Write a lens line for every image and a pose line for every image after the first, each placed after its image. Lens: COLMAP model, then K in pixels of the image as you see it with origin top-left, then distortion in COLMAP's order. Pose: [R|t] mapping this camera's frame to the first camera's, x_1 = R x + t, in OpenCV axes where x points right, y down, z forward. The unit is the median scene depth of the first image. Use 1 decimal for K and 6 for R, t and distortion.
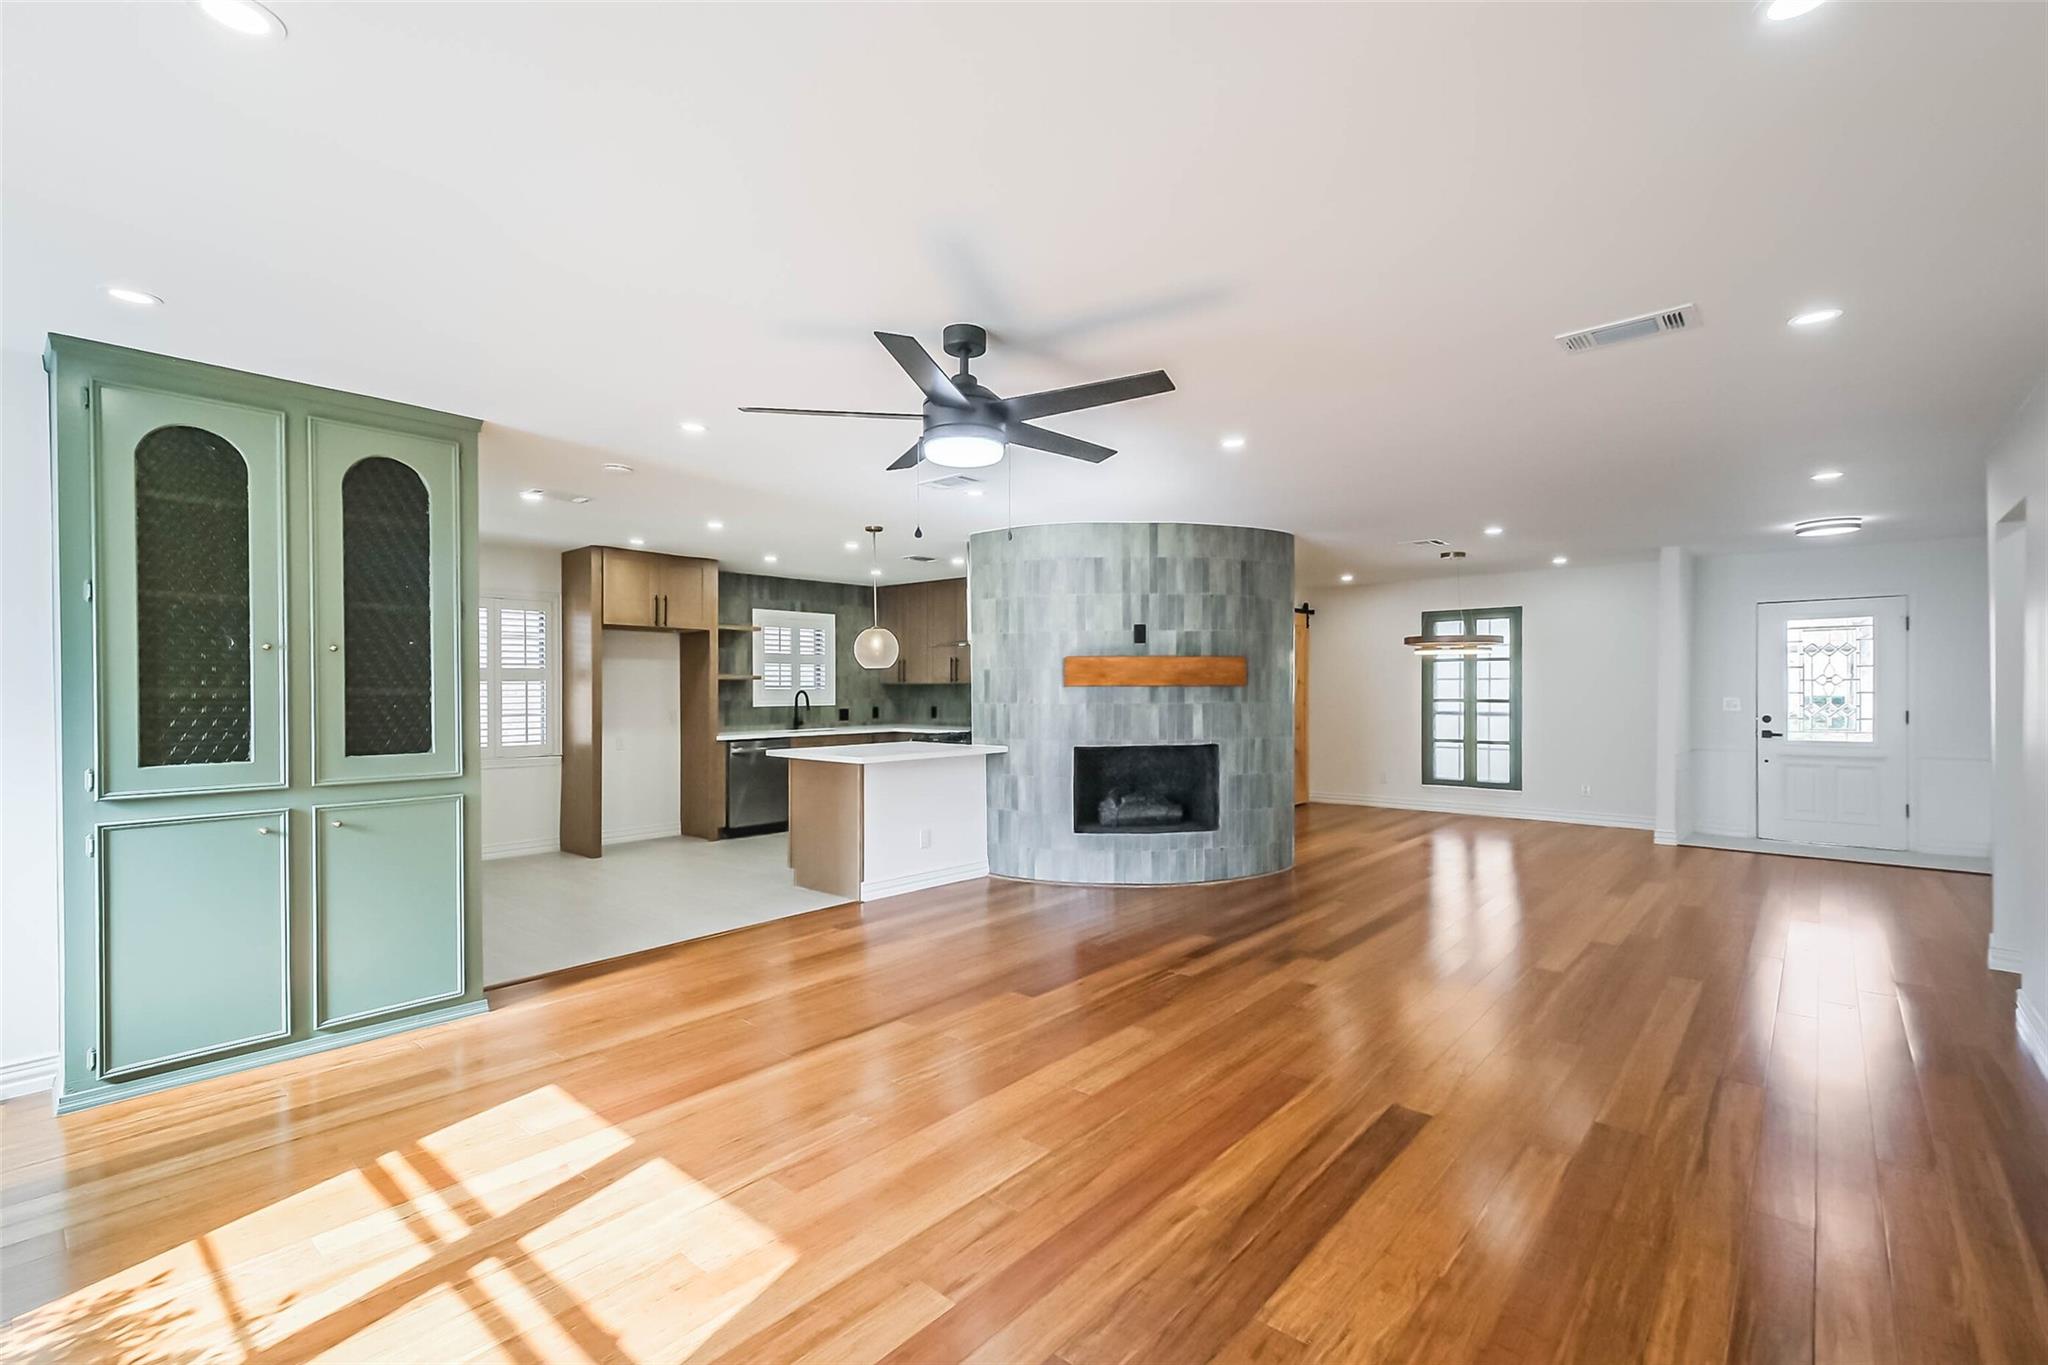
lens RADIAL K [[921.3, 0, 1036.3], [0, 921.3, 695.6], [0, 0, 1]] dist [0.000883, 0.004129]
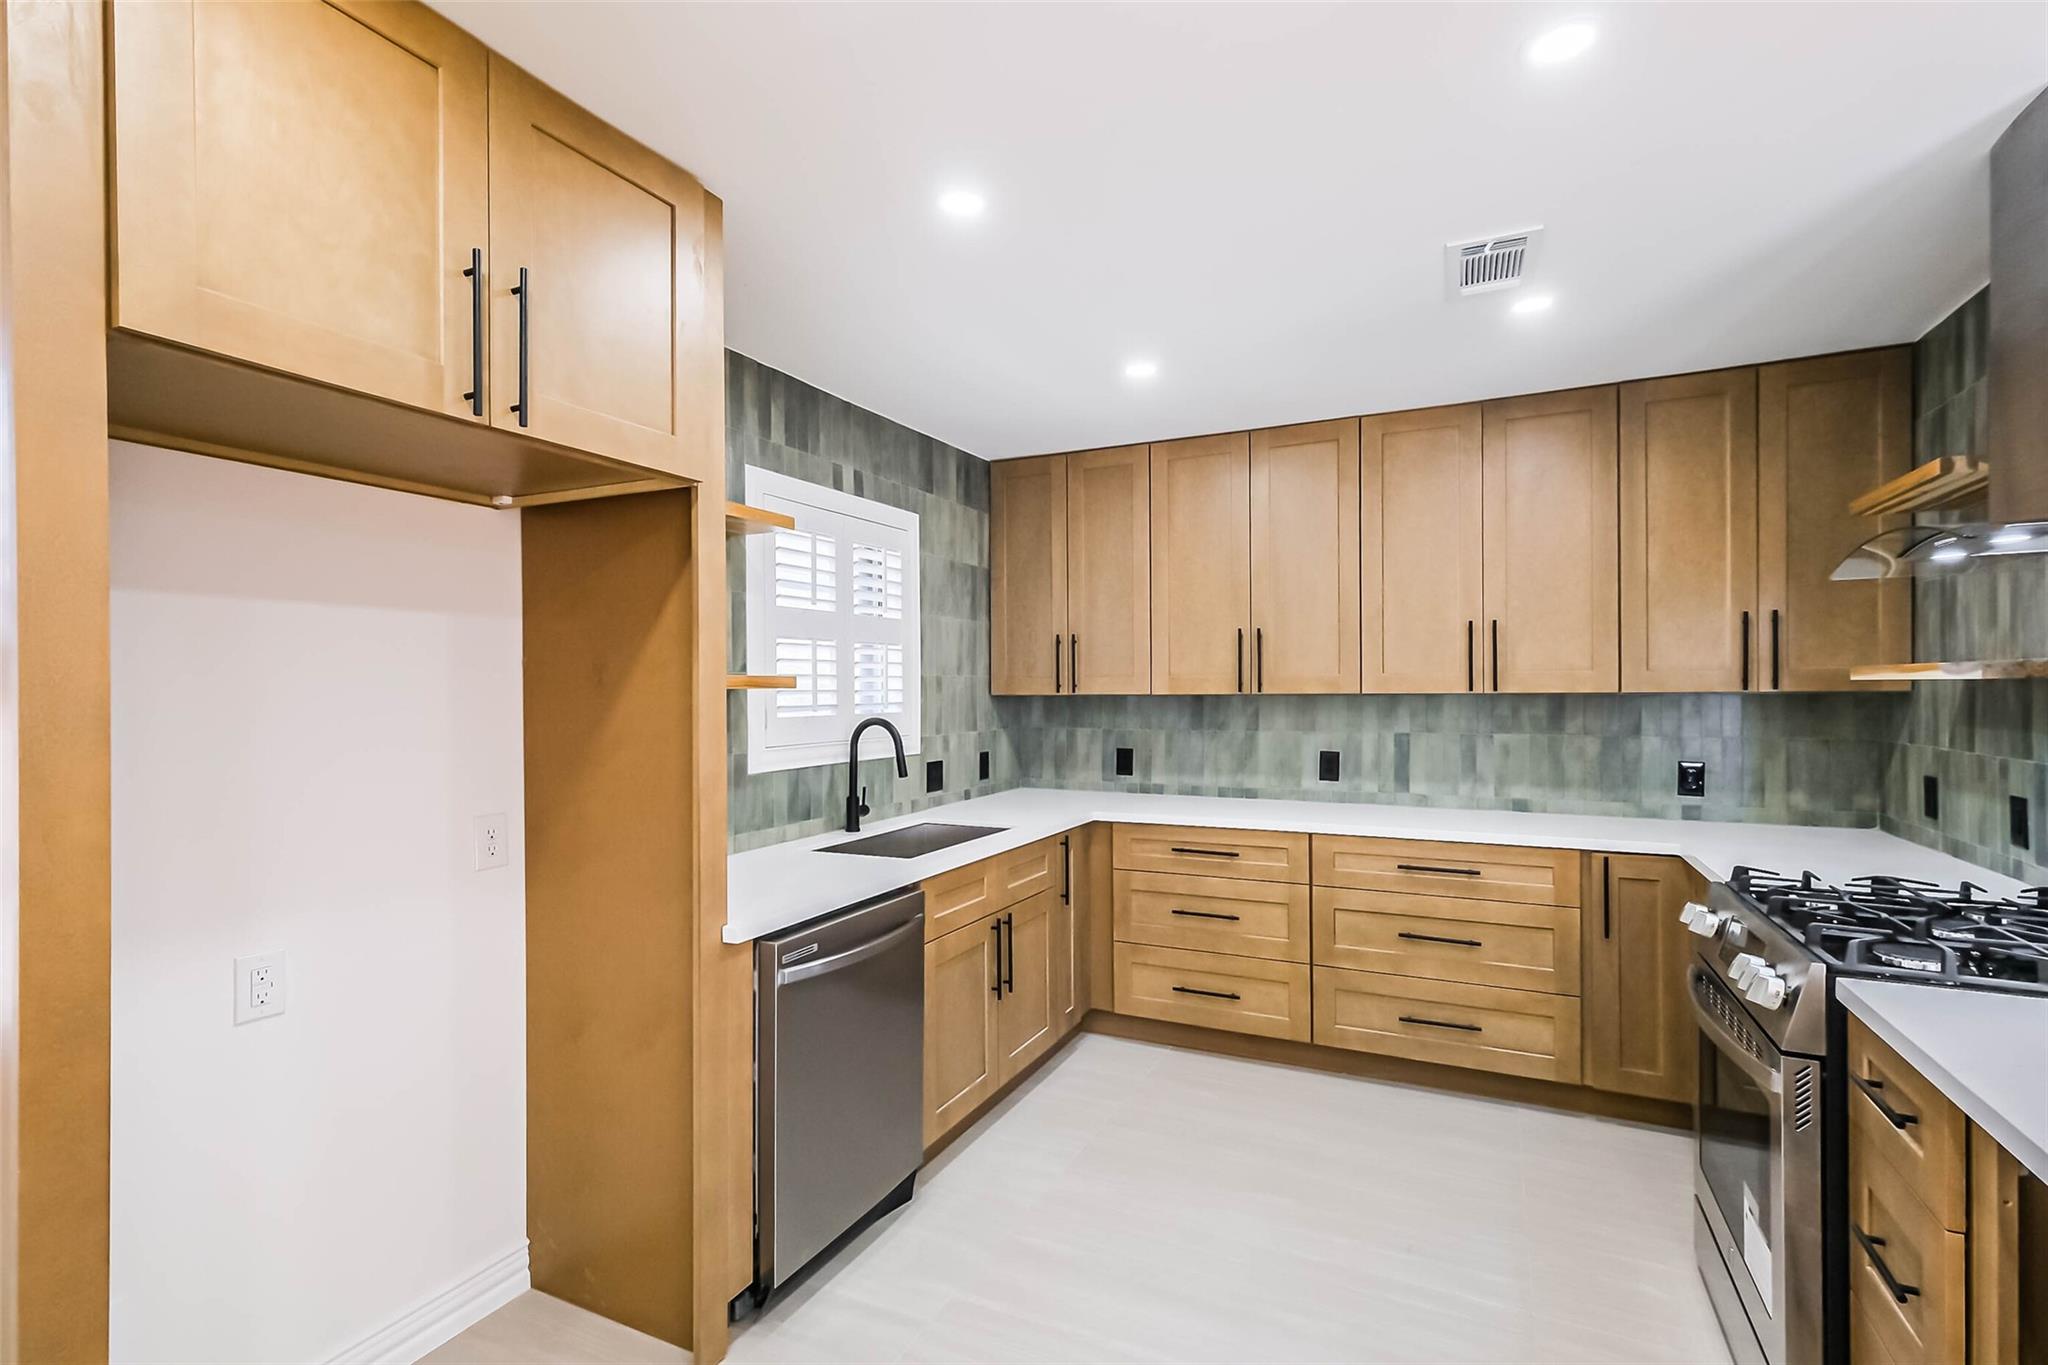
lens RADIAL K [[921.3, 0, 1019.1], [0, 921.3, 687.0], [0, 0, 1]] dist [0.000883, 0.004129]
pose [[0.968824, -0.004083, 0.247718, -0.410847], [0.006857, 0.999923, -0.010334, -0.019104], [-0.247656, 0.011710, 0.968777, 0.926829]]
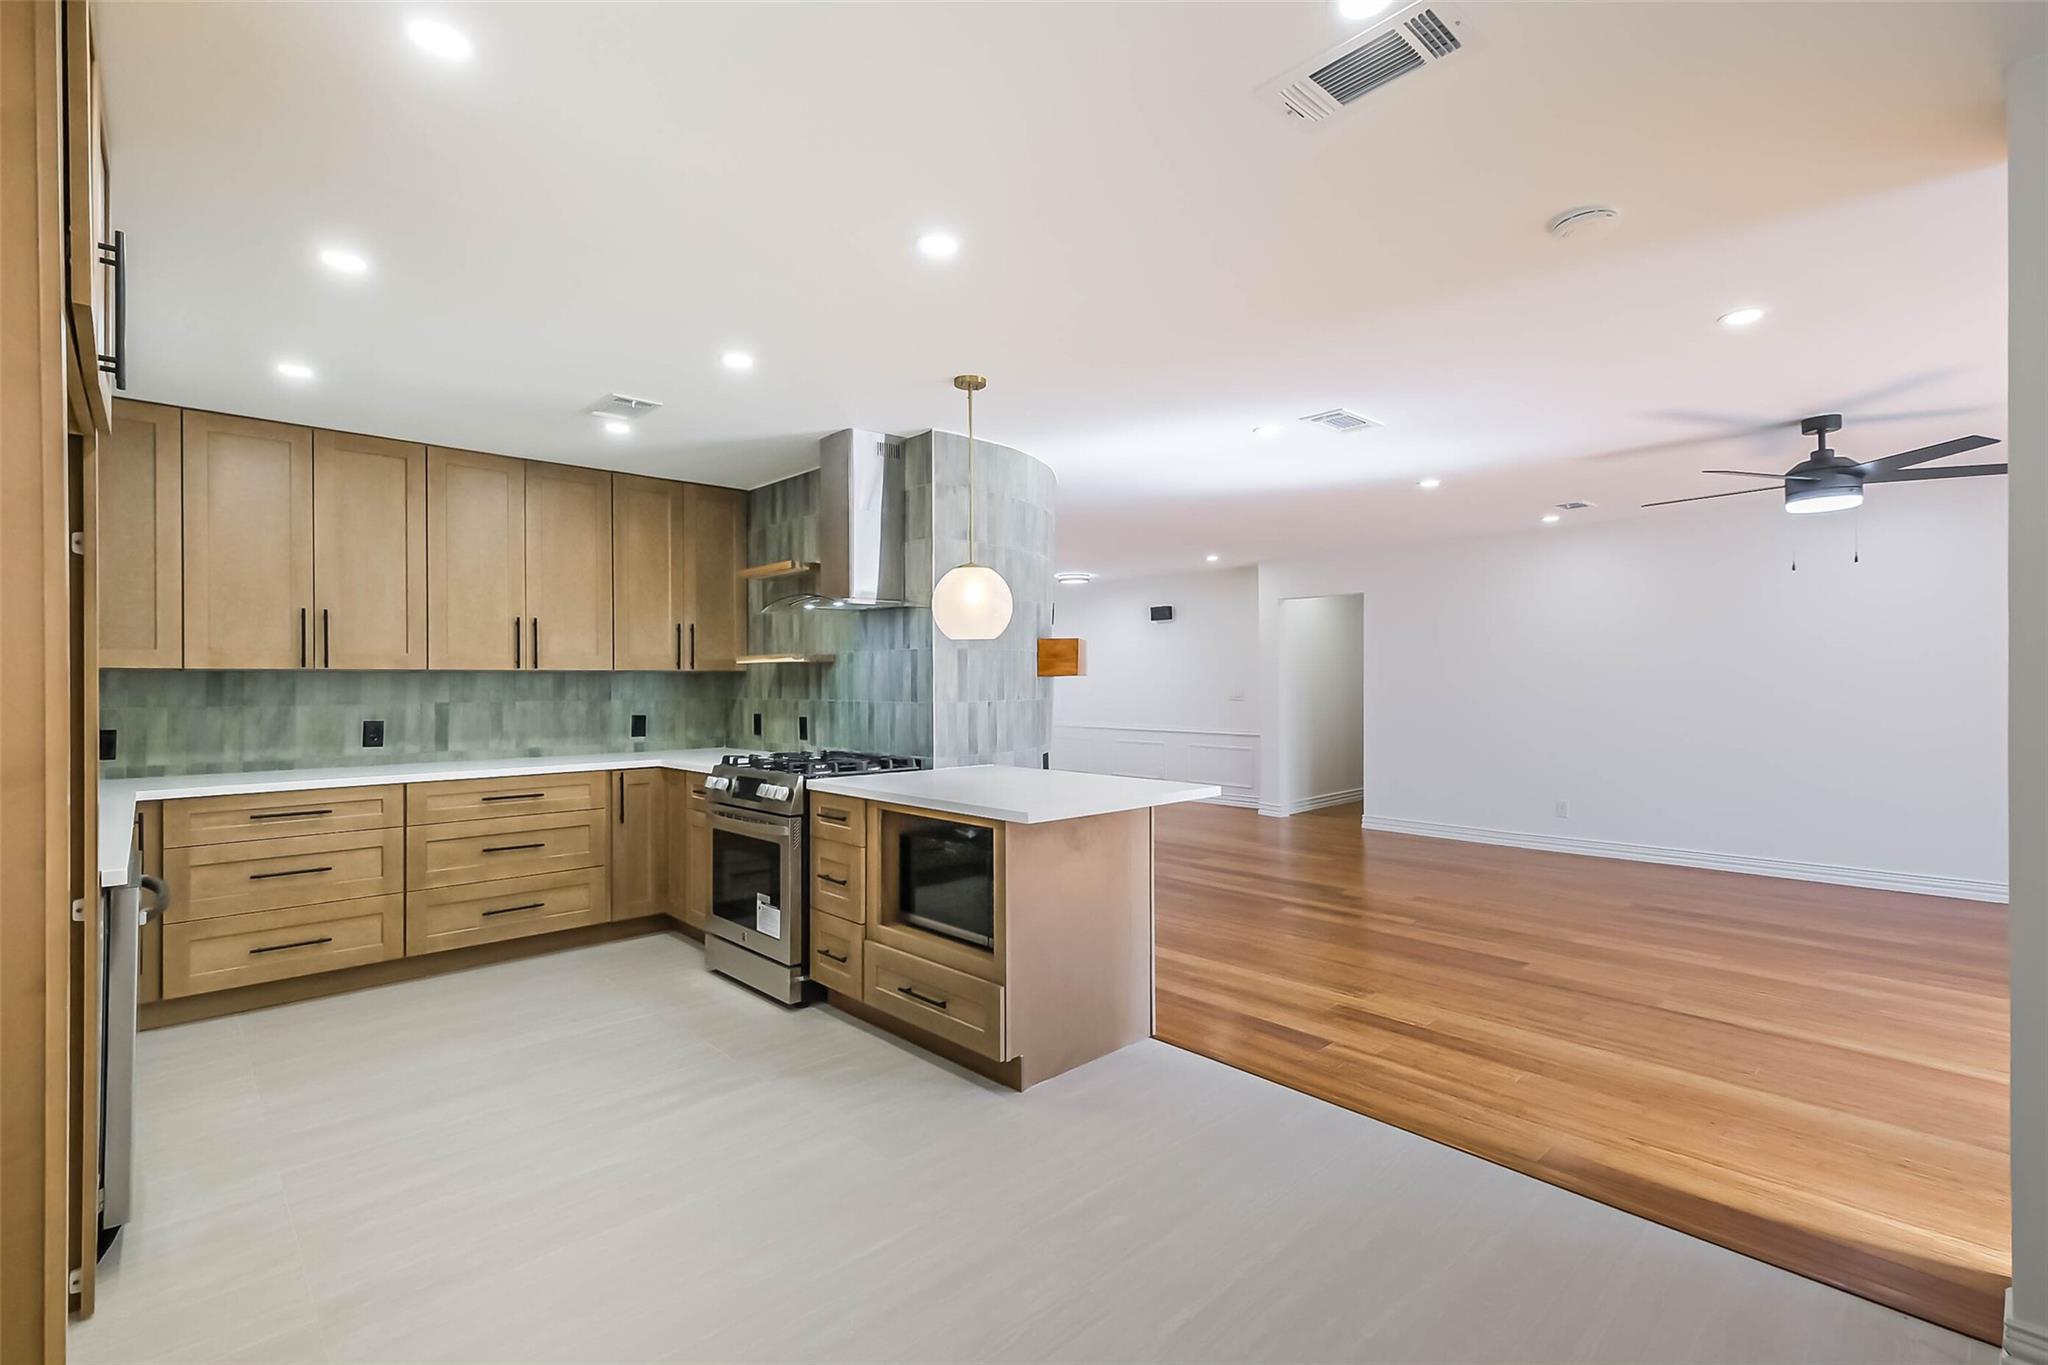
lens RADIAL K [[921.3, 0, 1029.3], [0, 921.3, 676.7], [0, 0, 1]] dist [0.000883, 0.004129]
pose [[0.097421, 0.008713, 0.995205, -0.703081], [0.012514, 0.999872, -0.009978, -0.001759], [-0.995165, 0.013426, 0.097299, 0.907738]]
